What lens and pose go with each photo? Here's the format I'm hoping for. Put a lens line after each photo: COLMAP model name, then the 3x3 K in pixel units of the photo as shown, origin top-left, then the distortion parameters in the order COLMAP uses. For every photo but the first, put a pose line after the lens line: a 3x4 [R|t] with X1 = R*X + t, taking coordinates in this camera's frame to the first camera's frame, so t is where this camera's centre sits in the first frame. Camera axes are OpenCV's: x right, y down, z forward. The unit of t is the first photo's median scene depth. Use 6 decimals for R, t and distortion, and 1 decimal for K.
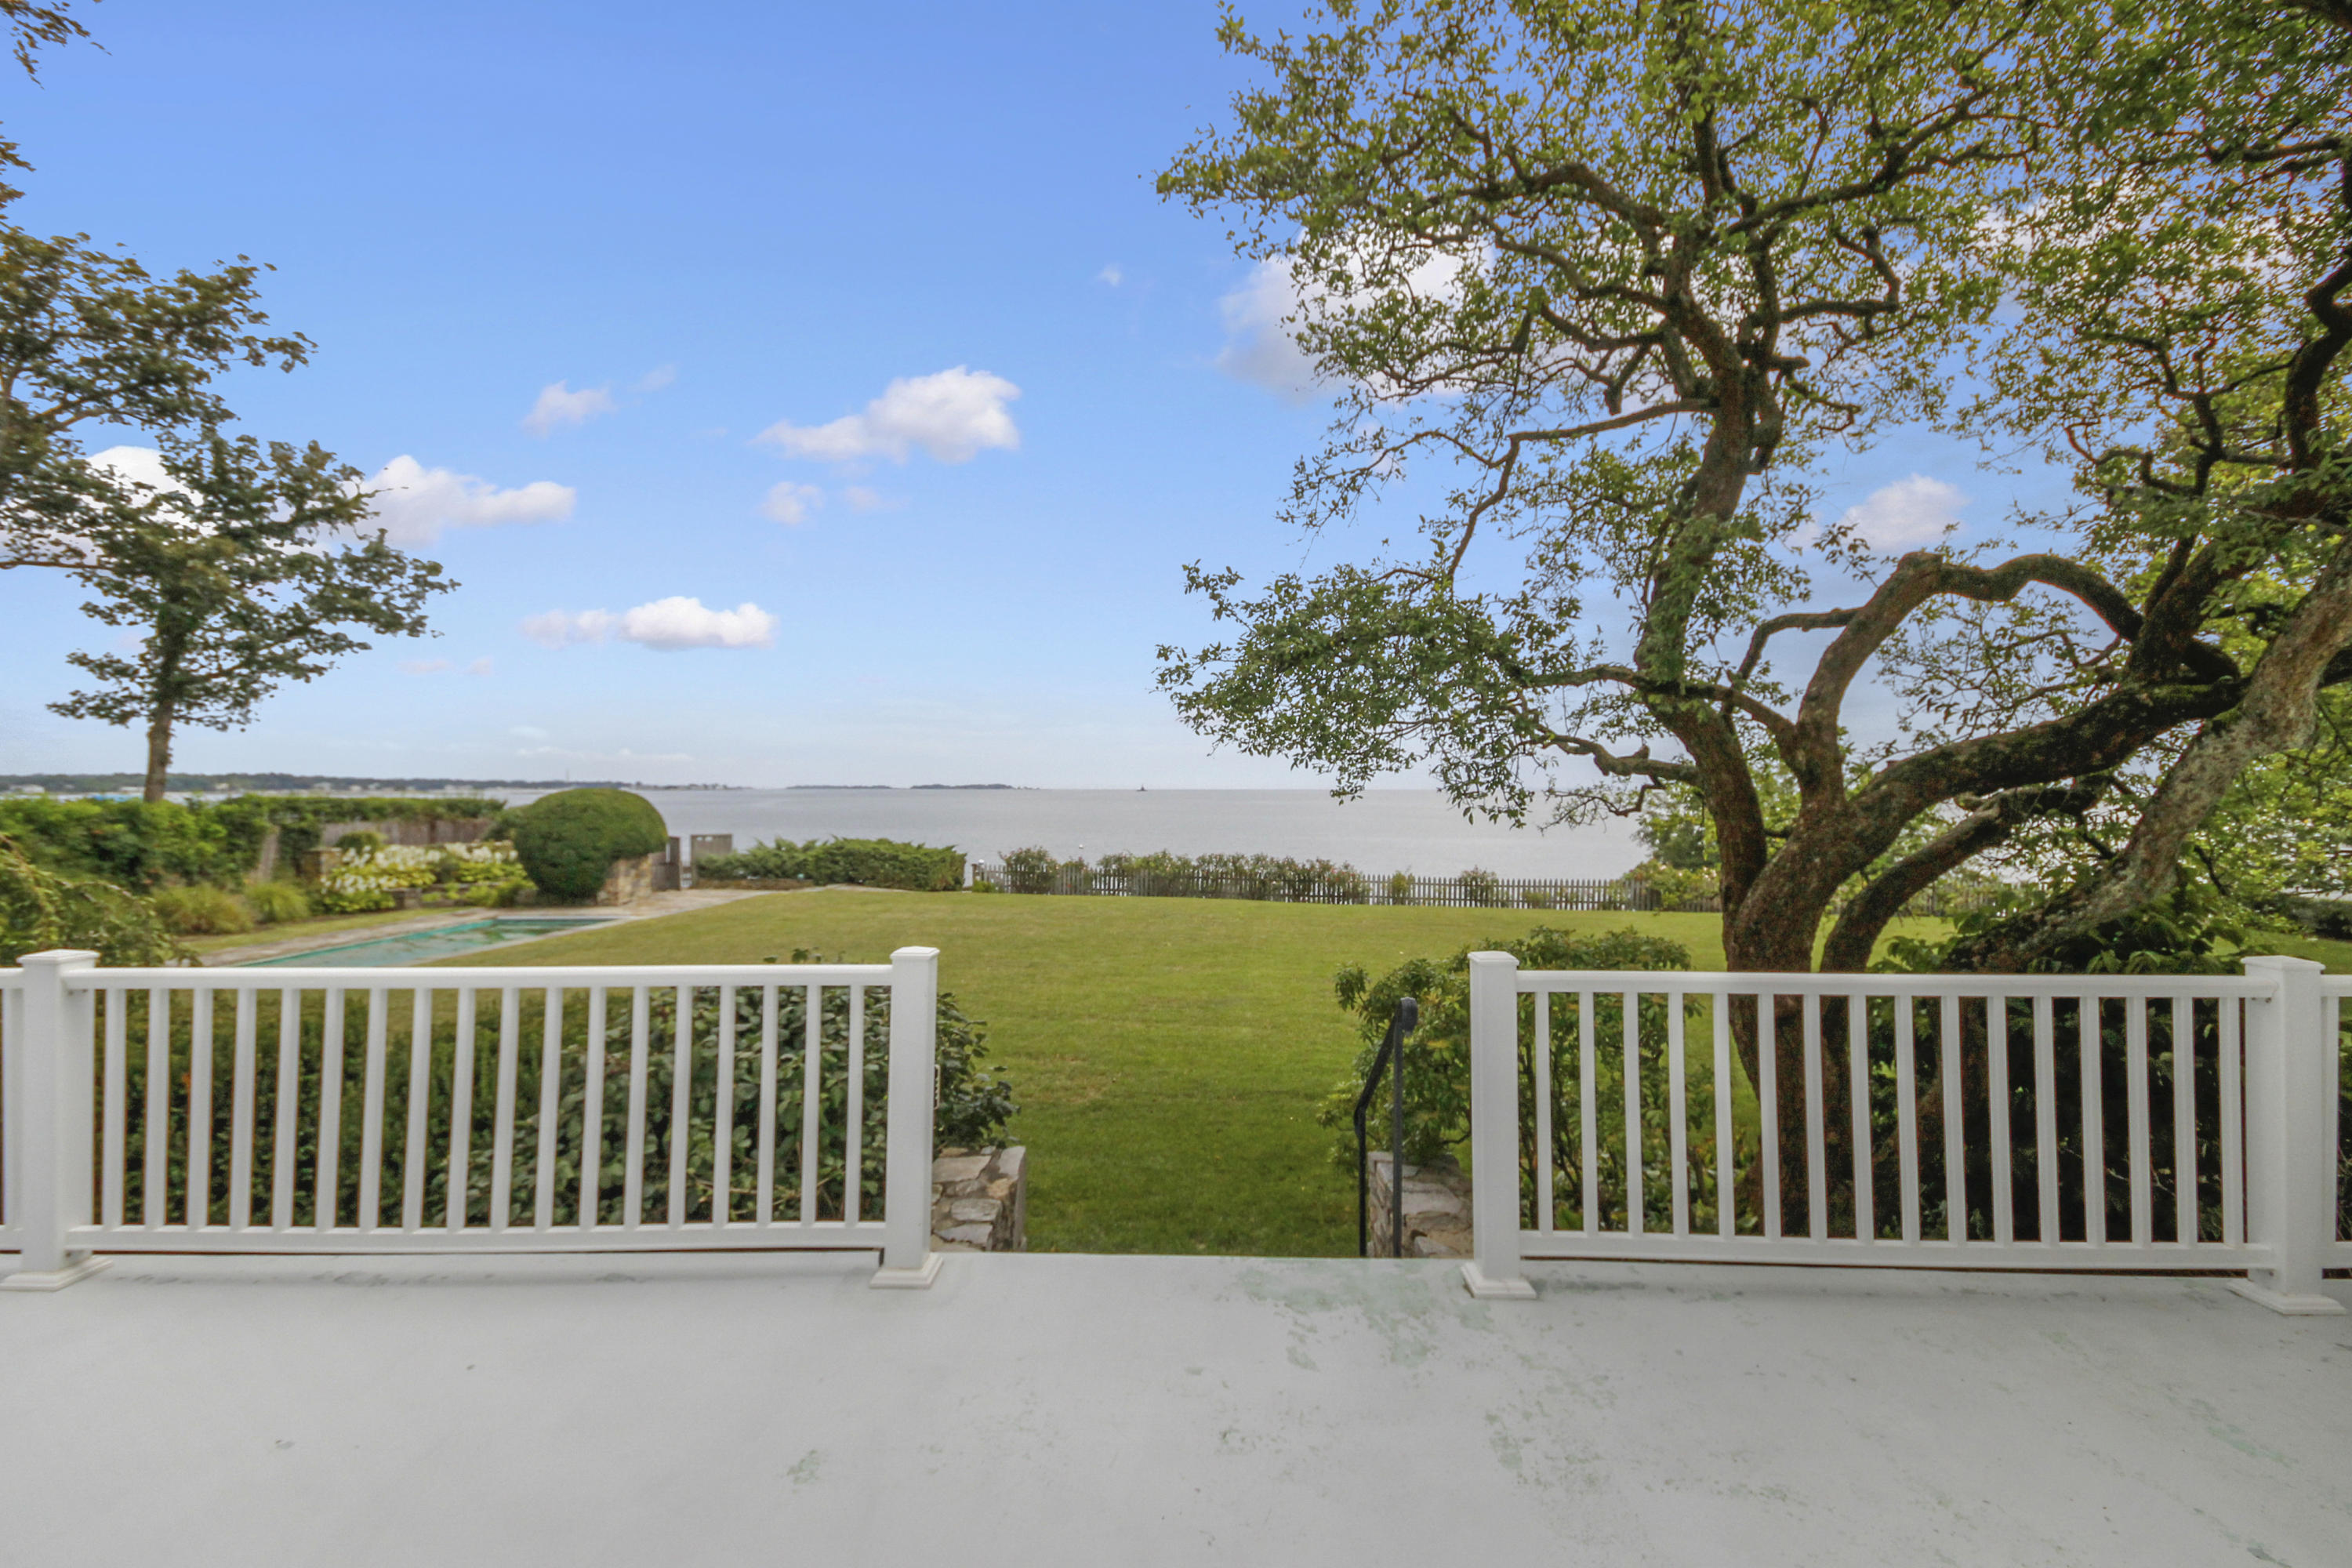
lens RADIAL K [[1099.0, 0, 1200.6], [0, 1099.0, 793.6], [0, 0, 1]] dist [0.017801, -0.010391]
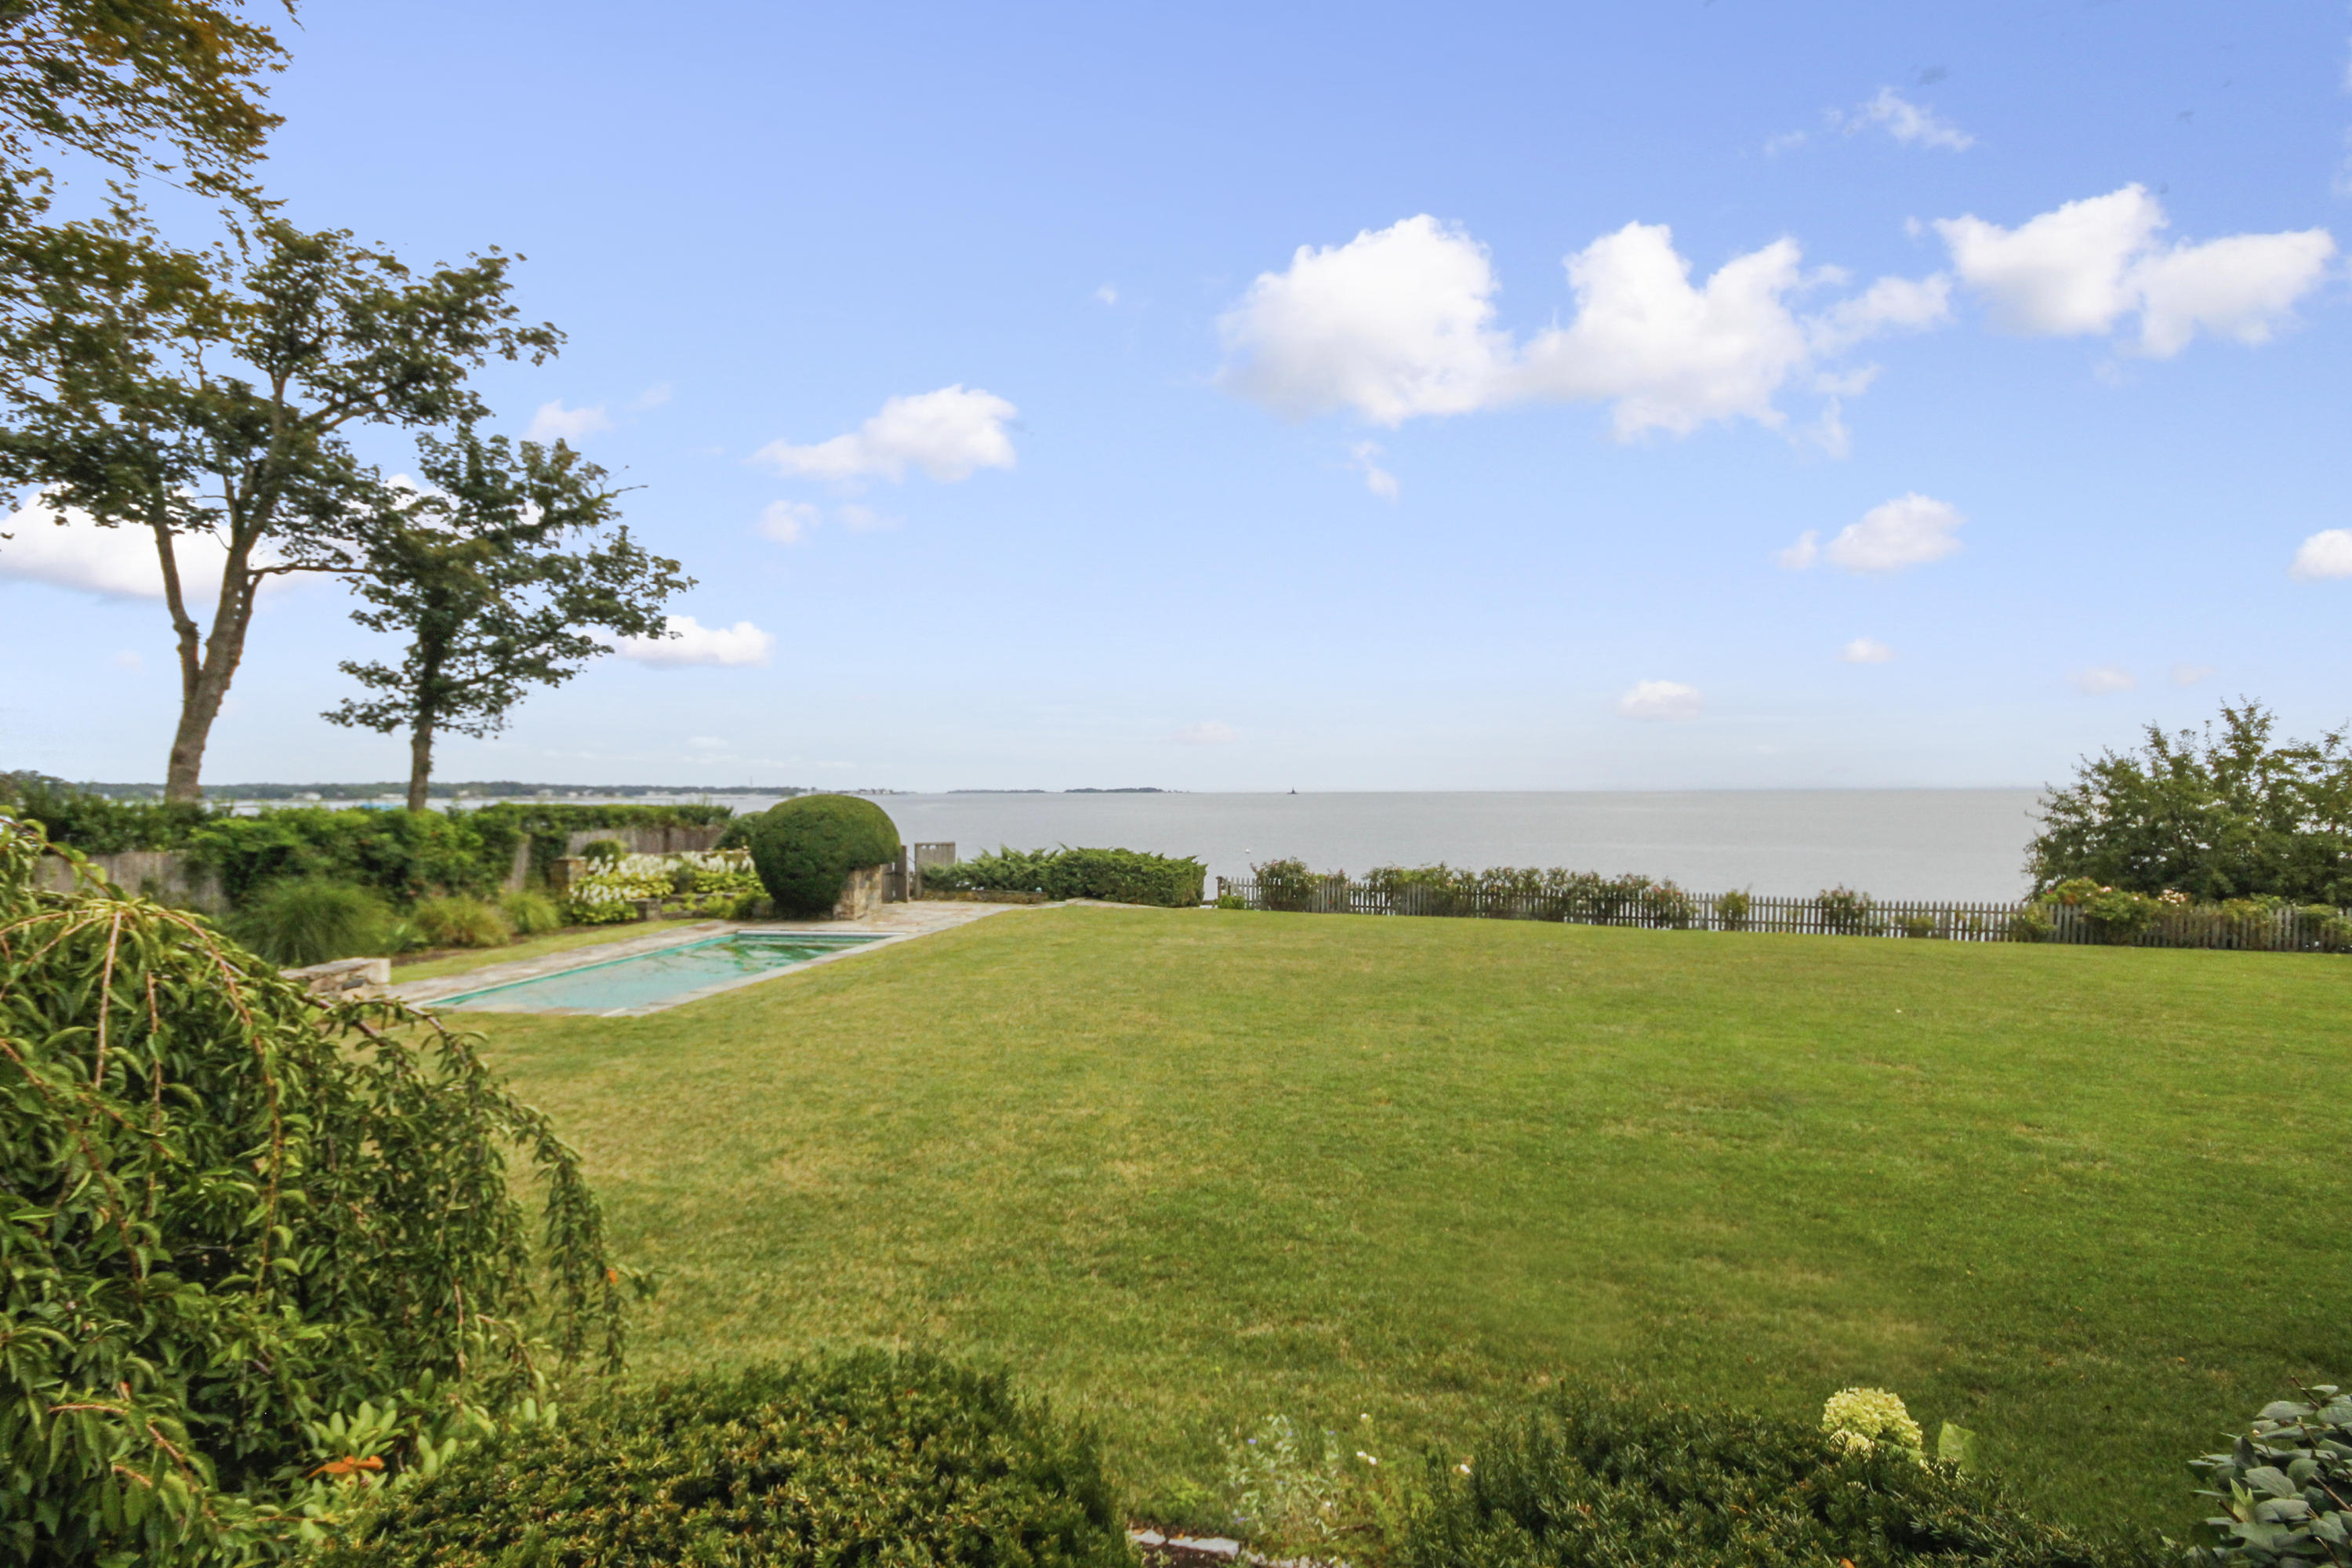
lens RADIAL K [[1099.0, 0, 1183.2], [0, 1099.0, 798.6], [0, 0, 1]] dist [0.017801, -0.010391]
pose [[0.988992, -0.003703, -0.147920, -0.116397], [0.003850, 0.999992, 0.000707, -0.001009], [0.147916, -0.001269, 0.988999, 0.118808]]
